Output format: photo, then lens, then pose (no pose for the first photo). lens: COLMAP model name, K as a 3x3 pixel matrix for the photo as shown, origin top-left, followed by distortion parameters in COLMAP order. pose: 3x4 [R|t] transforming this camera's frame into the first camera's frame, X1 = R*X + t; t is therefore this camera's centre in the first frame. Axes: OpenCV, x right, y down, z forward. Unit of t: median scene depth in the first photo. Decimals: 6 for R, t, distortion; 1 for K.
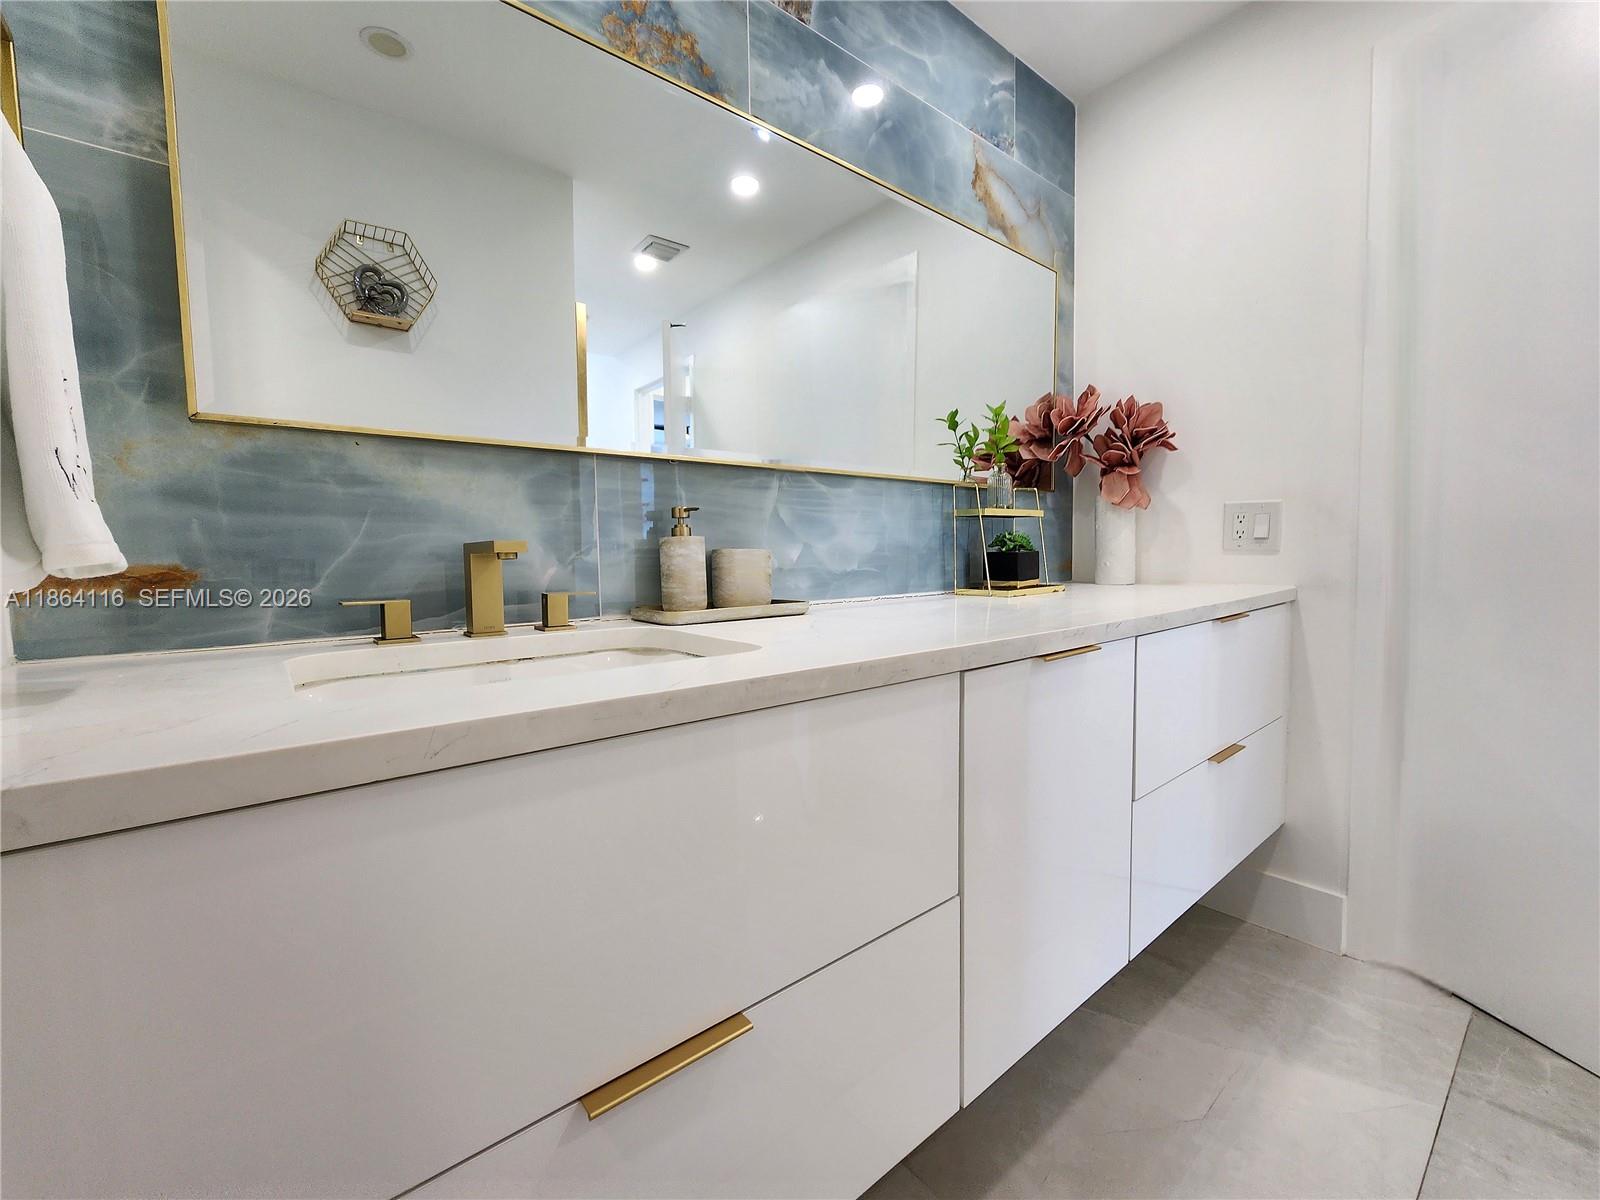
lens RADIAL K [[641.1, 0, 800.0], [0, 641.1, 600.0], [0, 0, 1]] dist [0.001148, 0.000279]
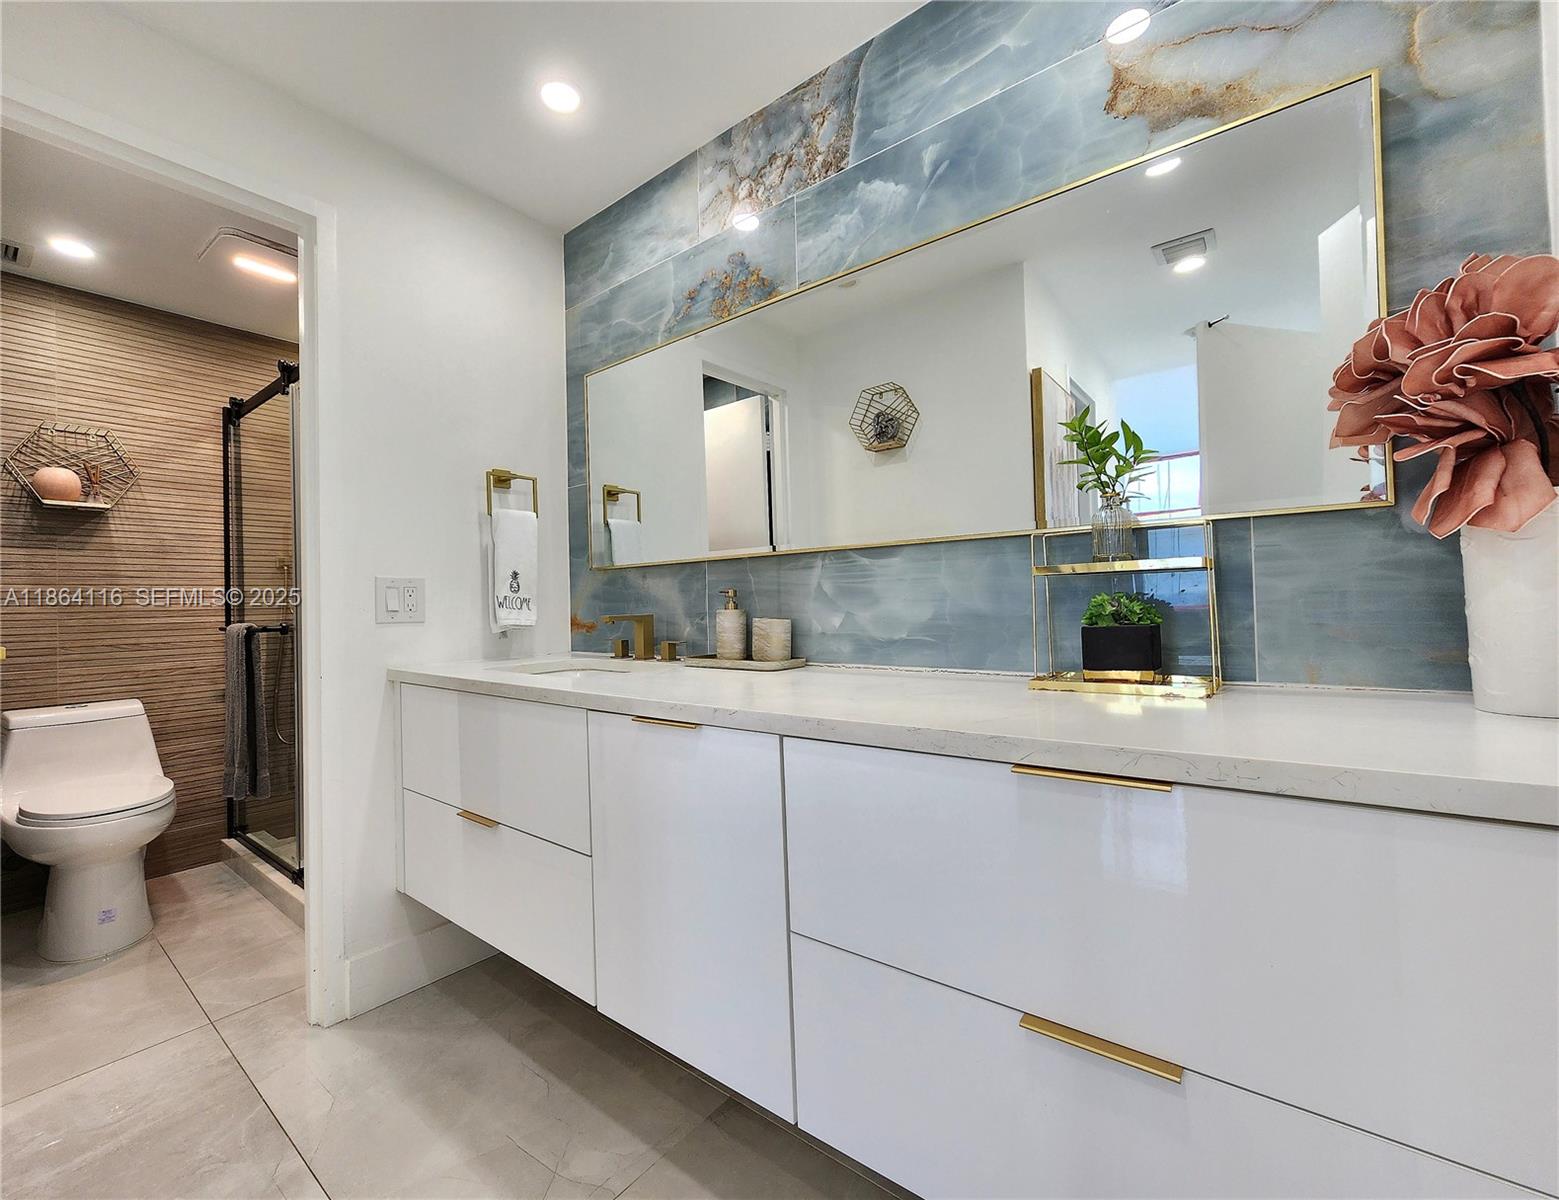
lens RADIAL K [[676.5, 0, 779.5], [0, 676.5, 600.0], [0, 0, 1]] dist [-0.001607, -0.000336]
pose [[0.221632, 0.009737, -0.975082, 1.109748], [-0.049497, 0.998773, -0.001277, -0.099688], [0.973873, 0.048546, 0.221842, 0.606271]]
